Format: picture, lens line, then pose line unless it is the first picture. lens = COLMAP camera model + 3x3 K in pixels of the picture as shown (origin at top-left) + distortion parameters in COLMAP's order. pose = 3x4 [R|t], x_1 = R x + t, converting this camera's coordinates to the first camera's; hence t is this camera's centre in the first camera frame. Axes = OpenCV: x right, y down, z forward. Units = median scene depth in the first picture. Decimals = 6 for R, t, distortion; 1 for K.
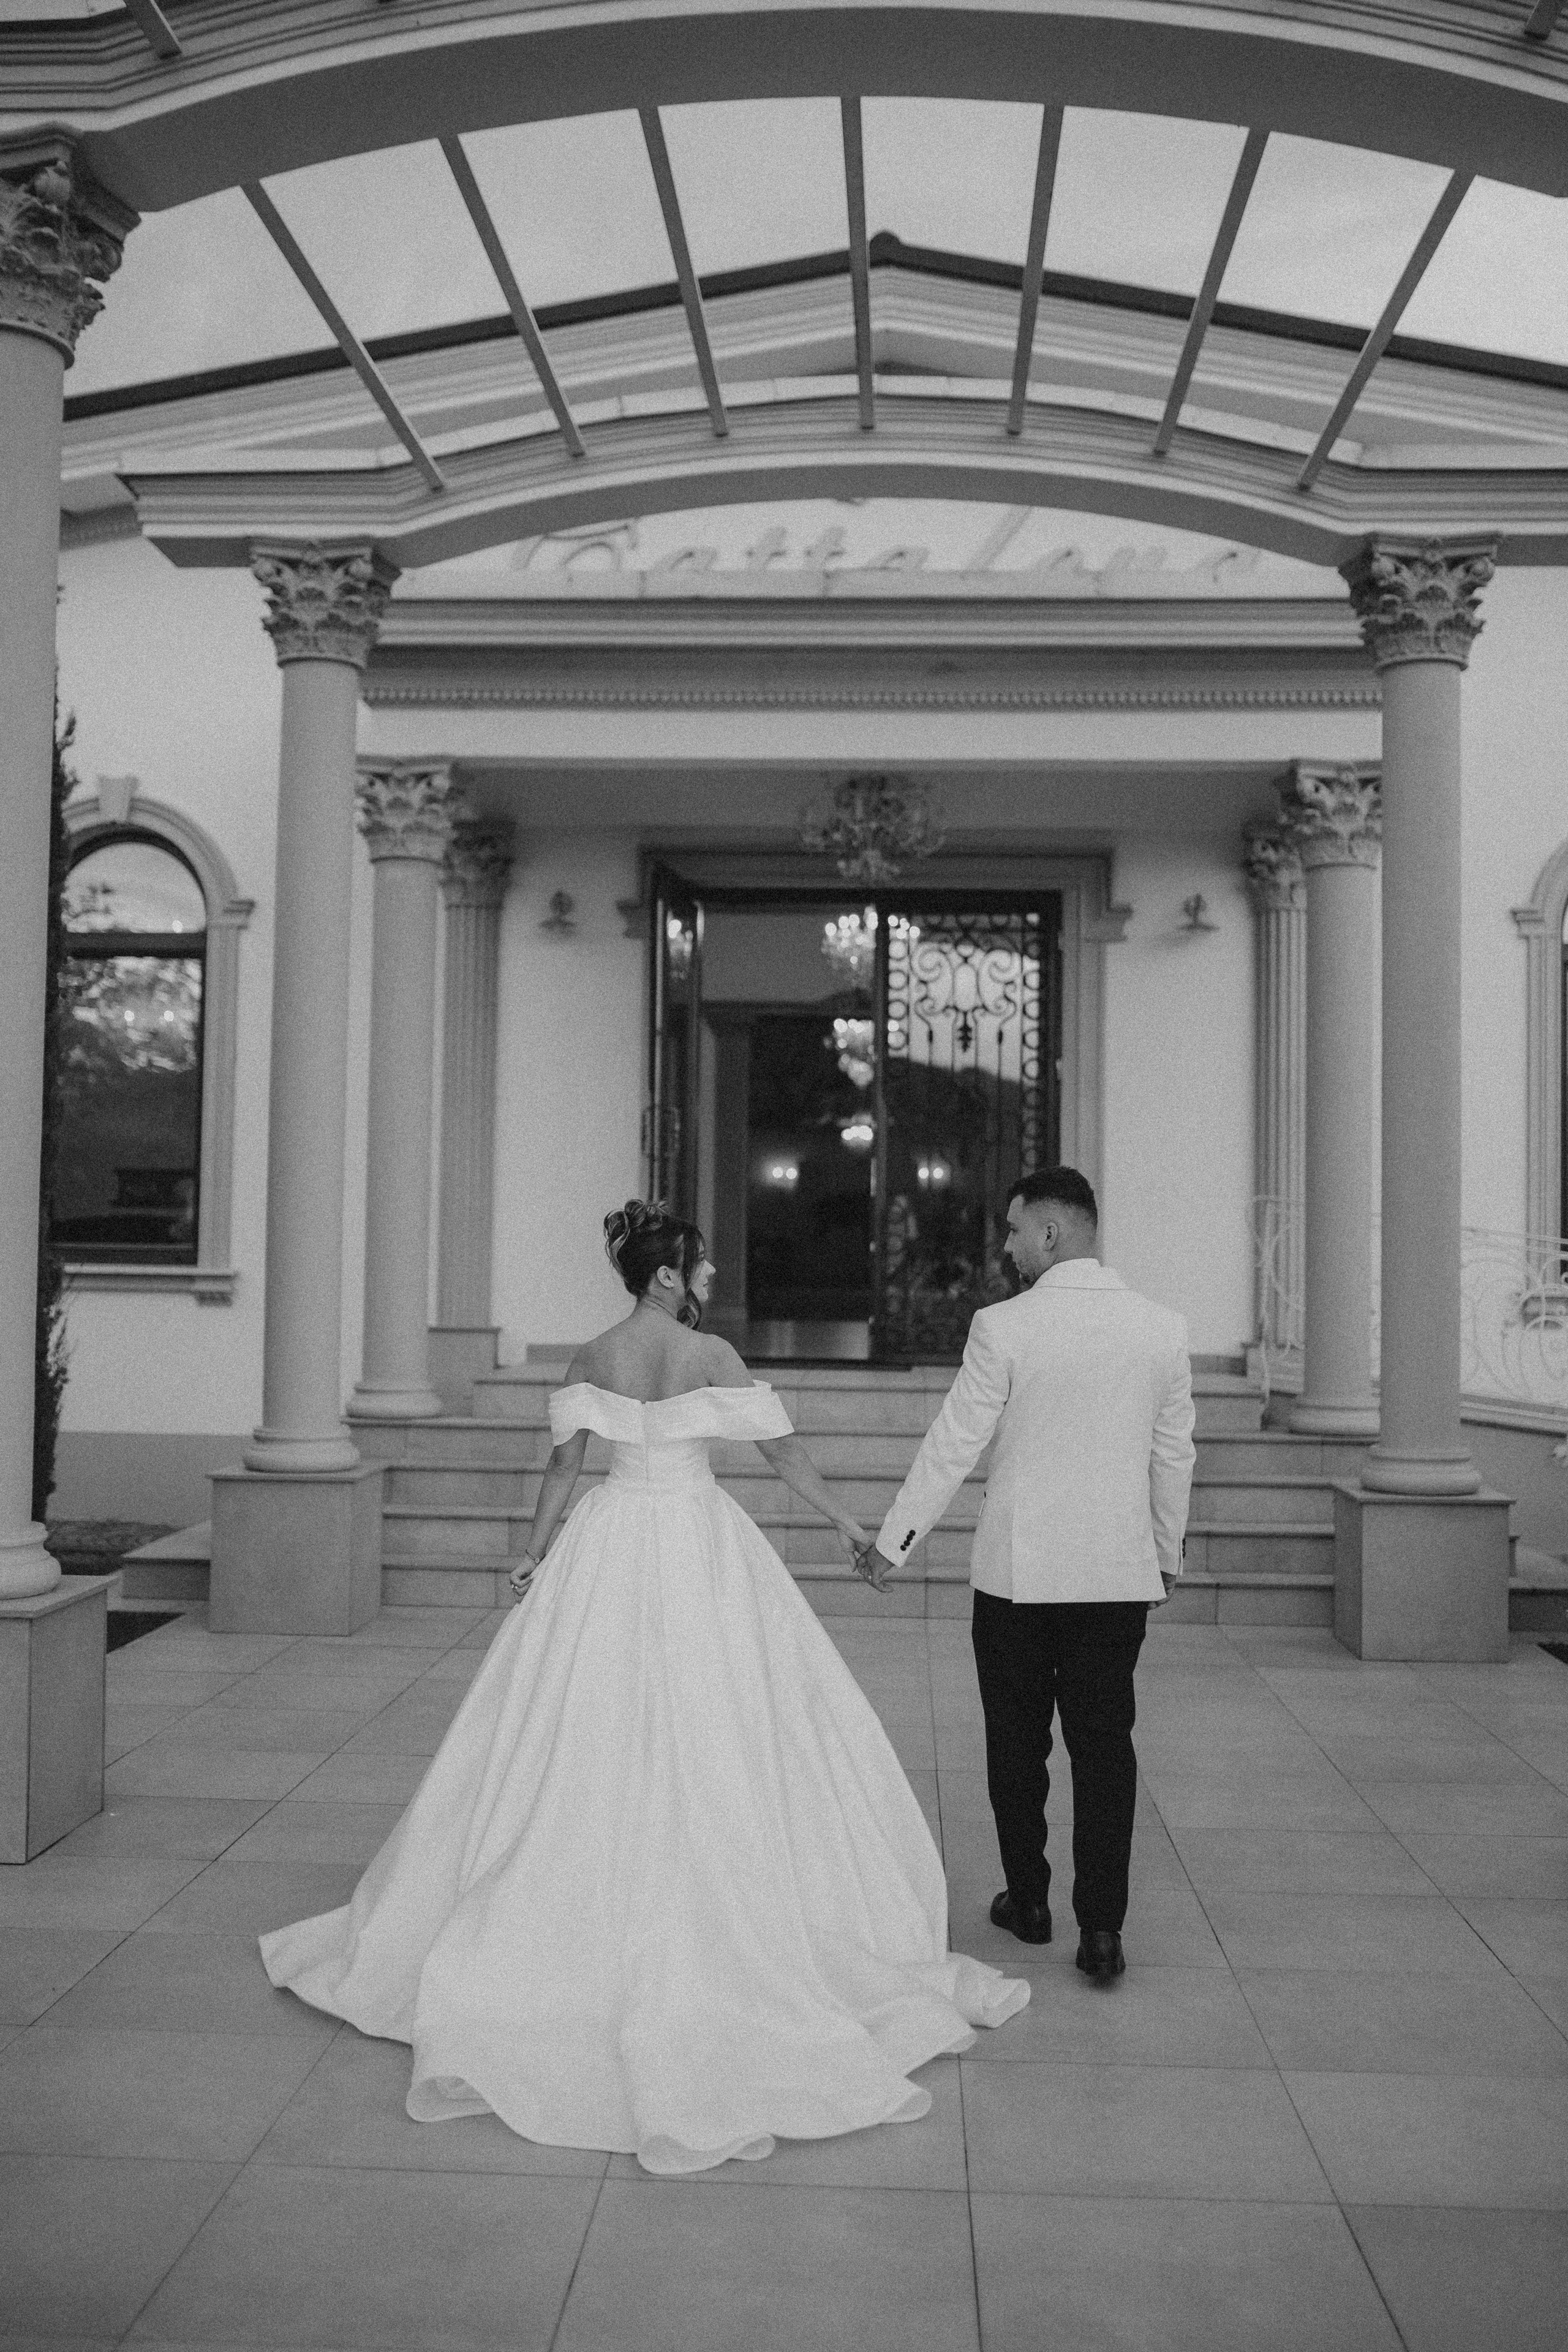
lens RADIAL K [[2393.3, 0, 792.0], [0, 2393.3, 1166.8], [0, 0, 1]] dist [0.004471, 0.000000]
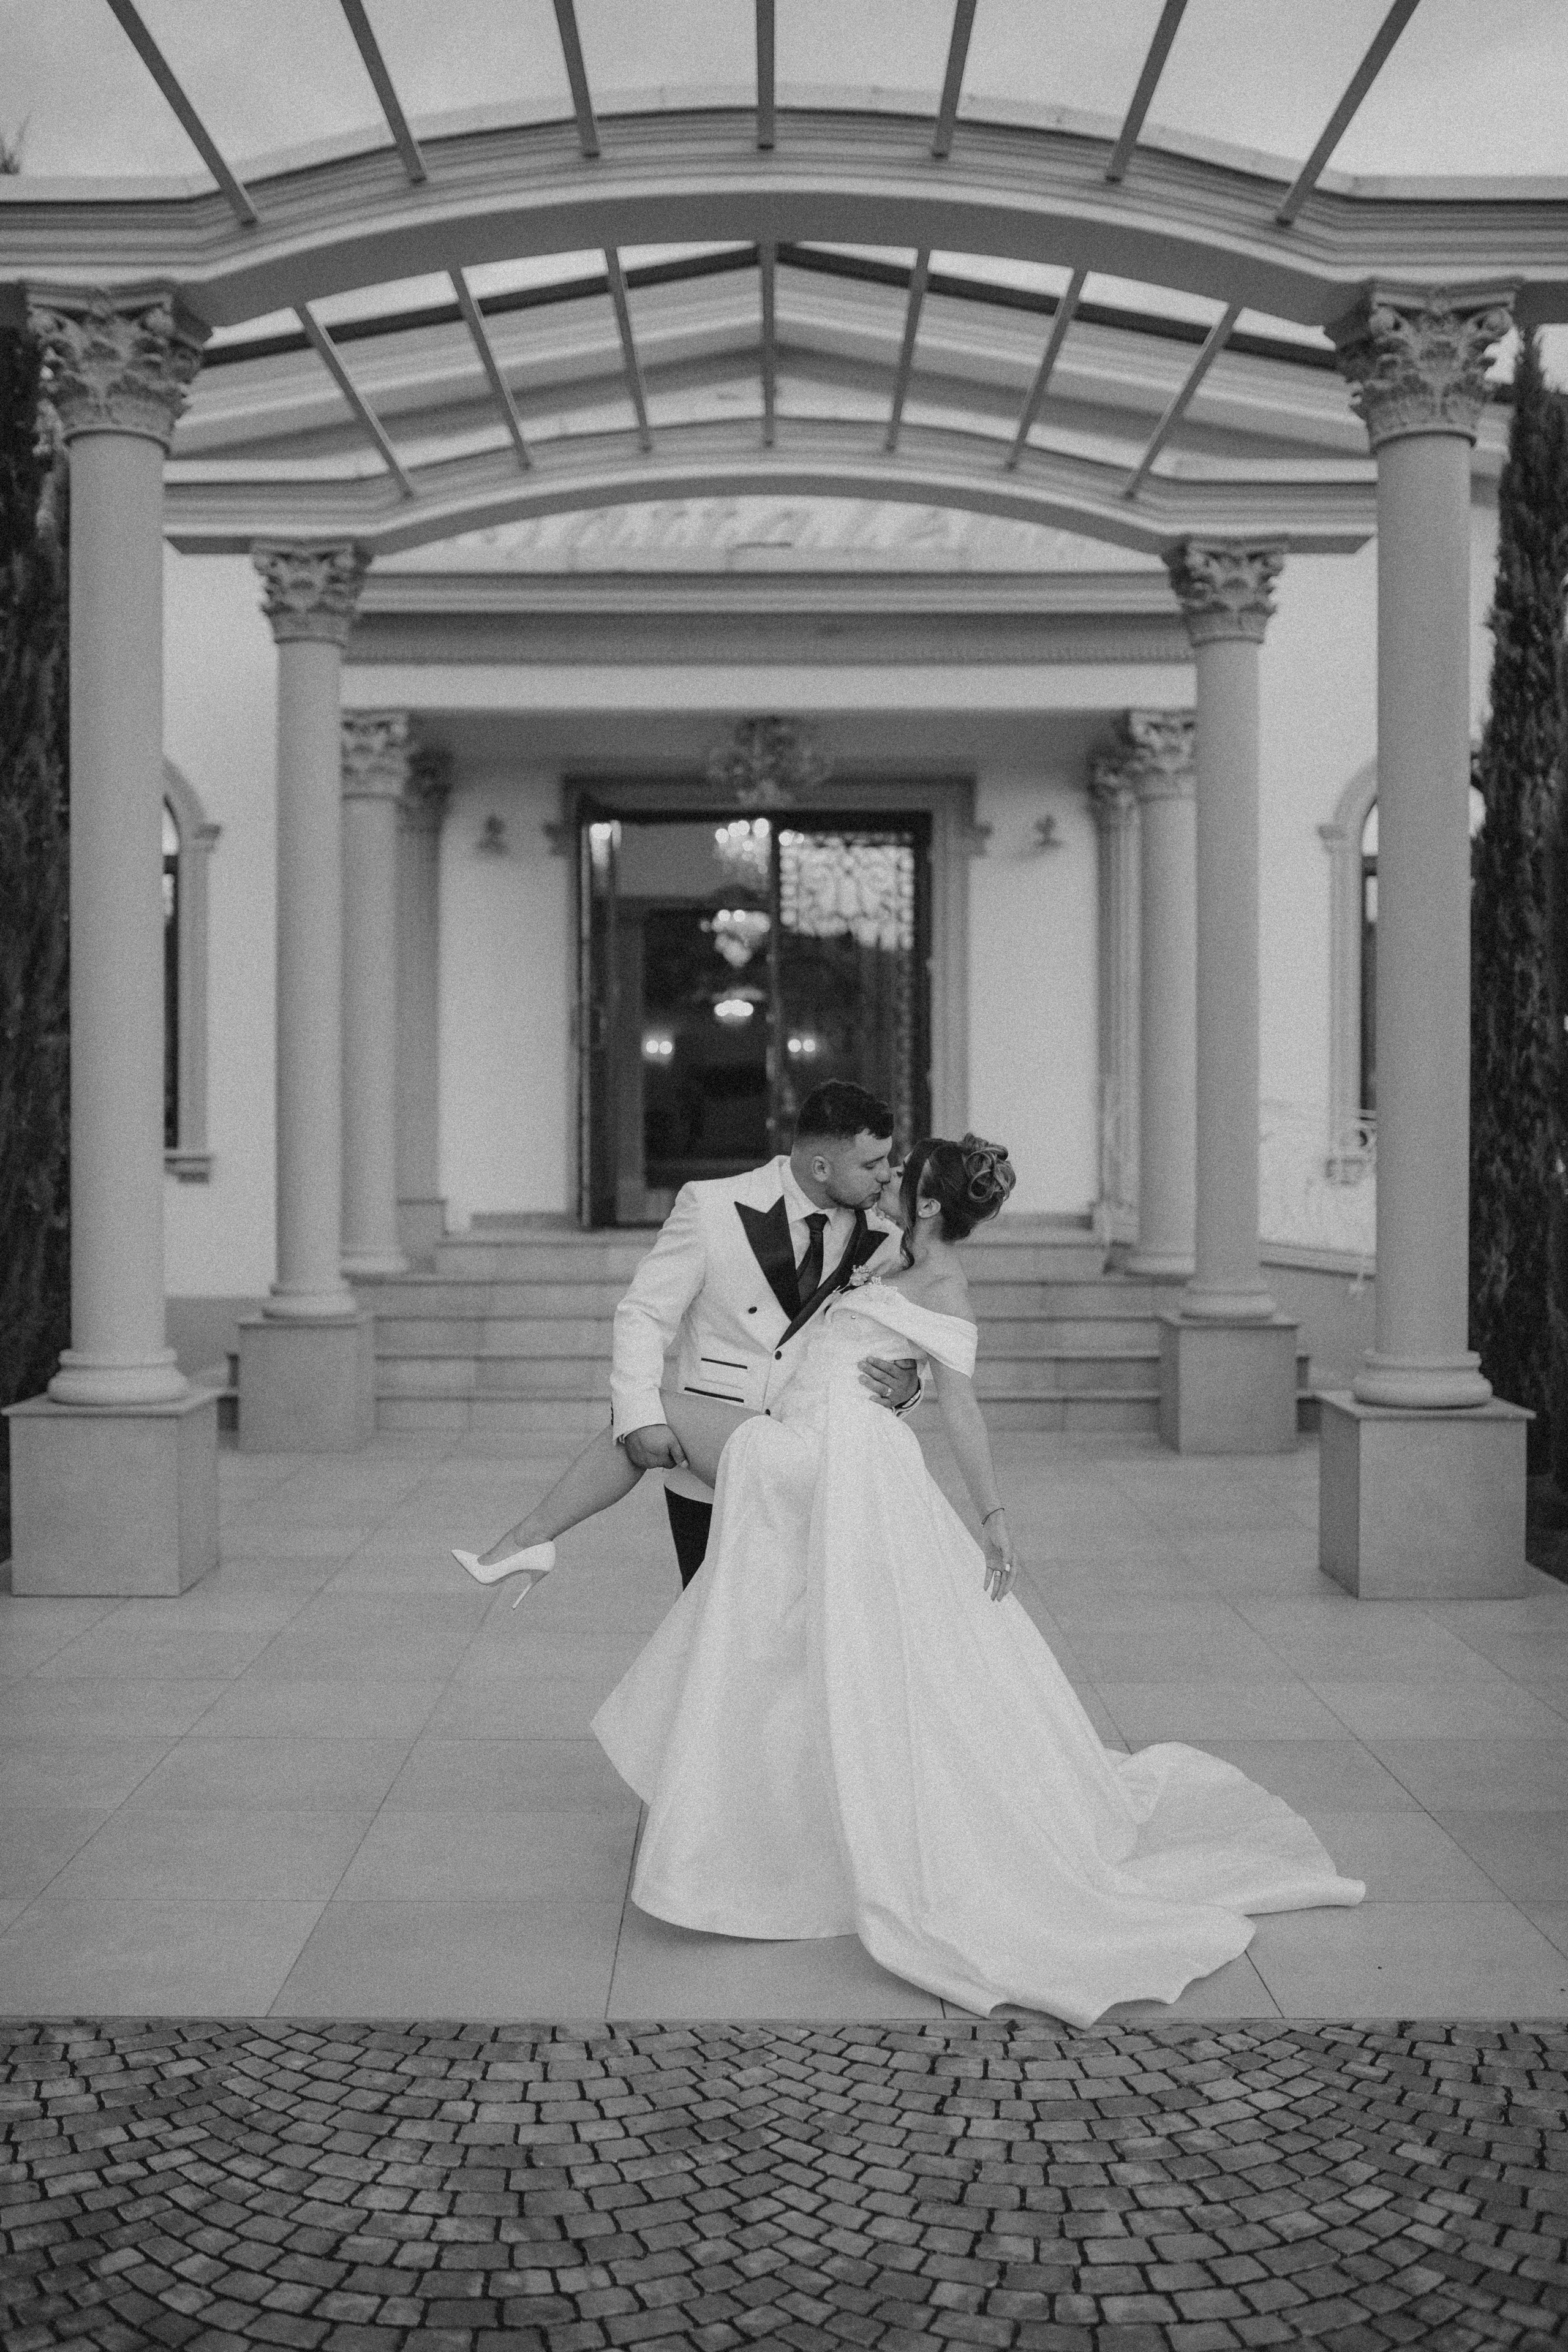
lens RADIAL K [[2393.3, 0, 781.4], [0, 2393.3, 1177.9], [0, 0, 1]] dist [0.004471, 0.000000]
pose [[0.998597, -0.014884, 0.050811, -0.021840], [0.011857, 0.998166, 0.059356, -0.009724], [-0.051601, -0.058671, 0.996943, -0.164245]]
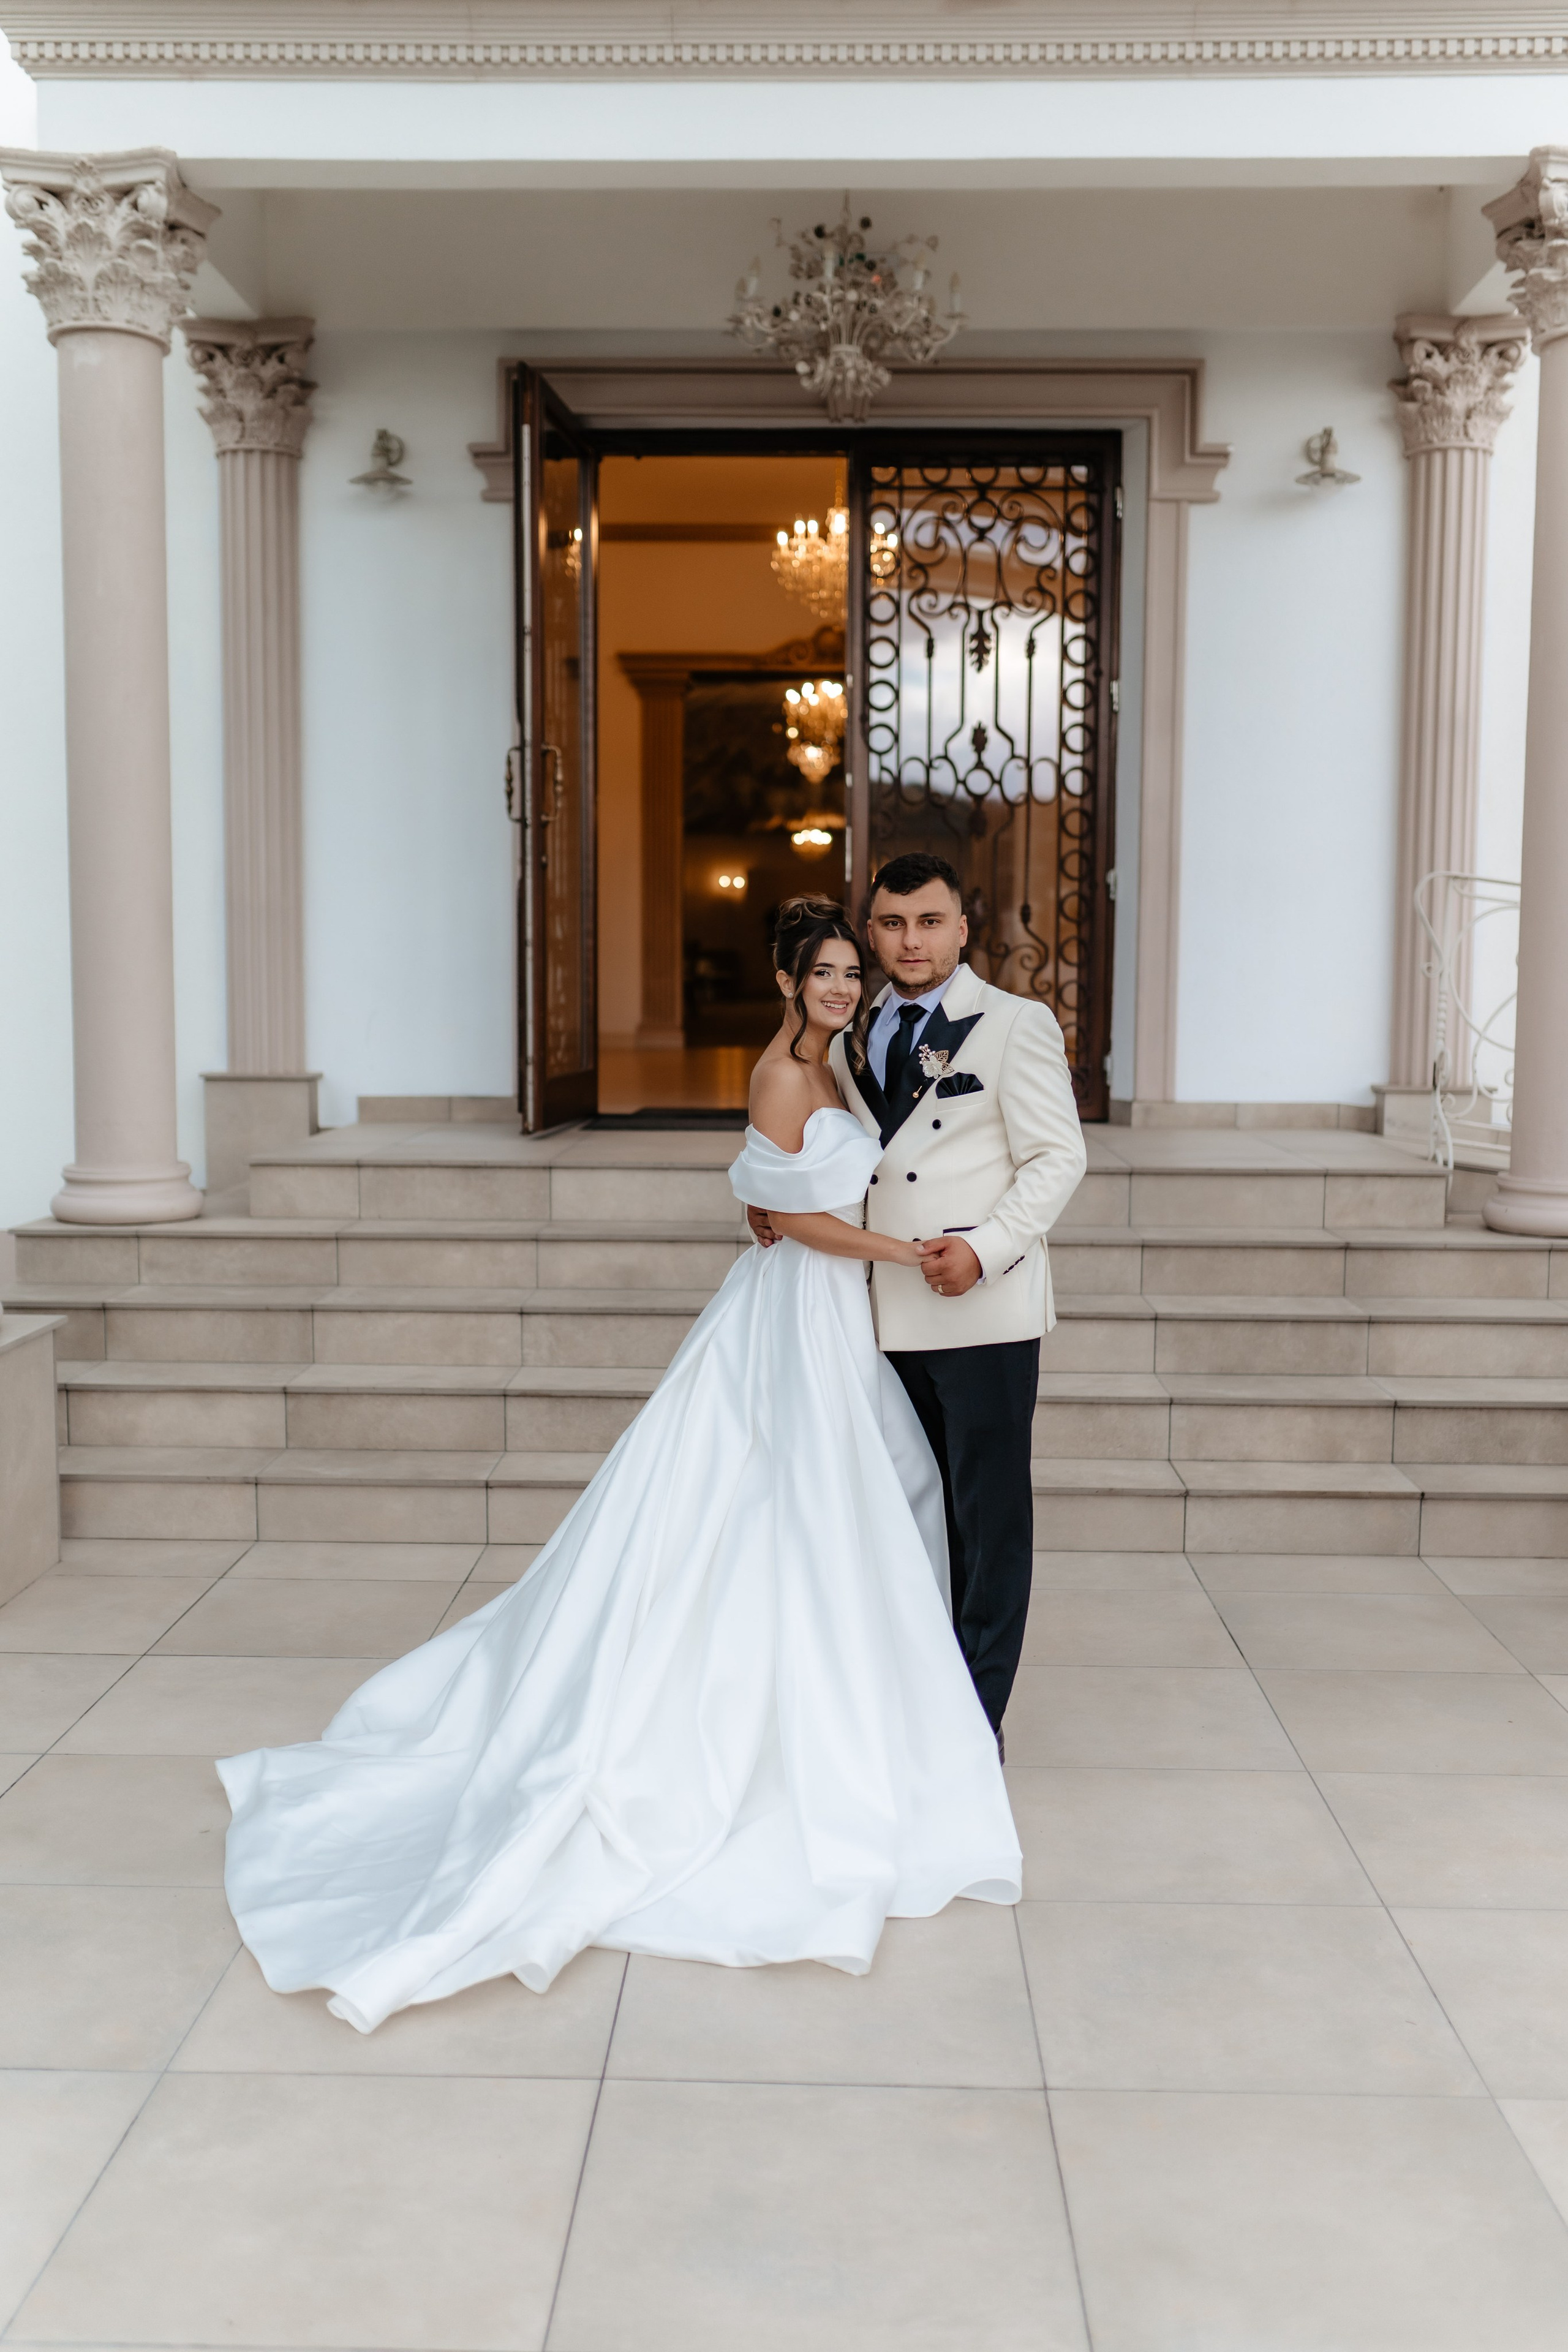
lens RADIAL K [[2393.3, 0, 785.0], [0, 2393.3, 1183.0], [0, 0, 1]] dist [0.004471, 0.000000]
pose [[0.999803, -0.009652, 0.017325, 0.002514], [0.007399, 0.992039, 0.125711, 0.012760], [-0.018400, -0.125558, 0.991916, 0.324354]]
